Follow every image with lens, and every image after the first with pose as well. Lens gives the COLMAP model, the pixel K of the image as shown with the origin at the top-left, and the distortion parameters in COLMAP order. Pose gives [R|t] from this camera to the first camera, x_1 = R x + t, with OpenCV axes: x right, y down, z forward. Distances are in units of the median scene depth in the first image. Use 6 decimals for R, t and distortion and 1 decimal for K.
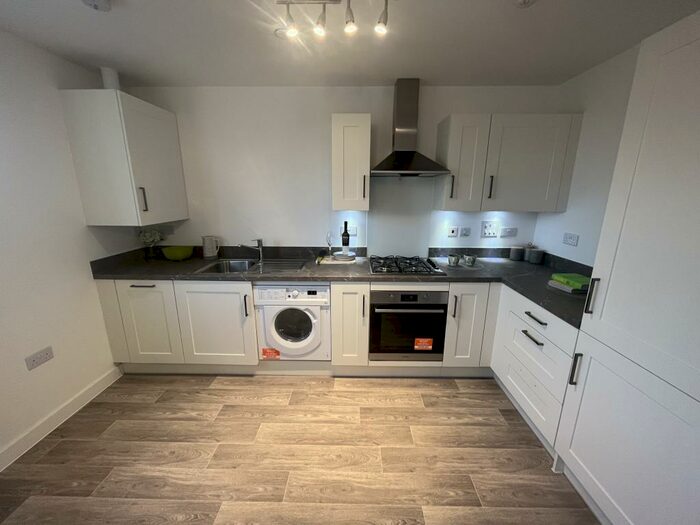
lens RADIAL K [[282.3, 0, 350.0], [0, 282.3, 262.5], [0, 0, 1]] dist [-0.002628, -0.000179]
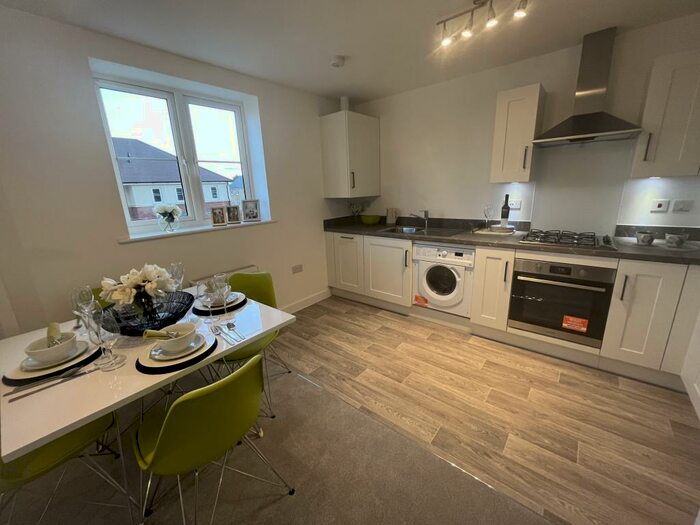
lens RADIAL K [[282.3, 0, 350.0], [0, 282.3, 262.5], [0, 0, 1]] dist [-0.002628, -0.000179]
pose [[0.779920, 0.125197, -0.613230, 0.231471], [-0.107284, 0.992030, 0.066087, 0.110199], [0.616616, 0.014248, 0.787135, -0.193394]]
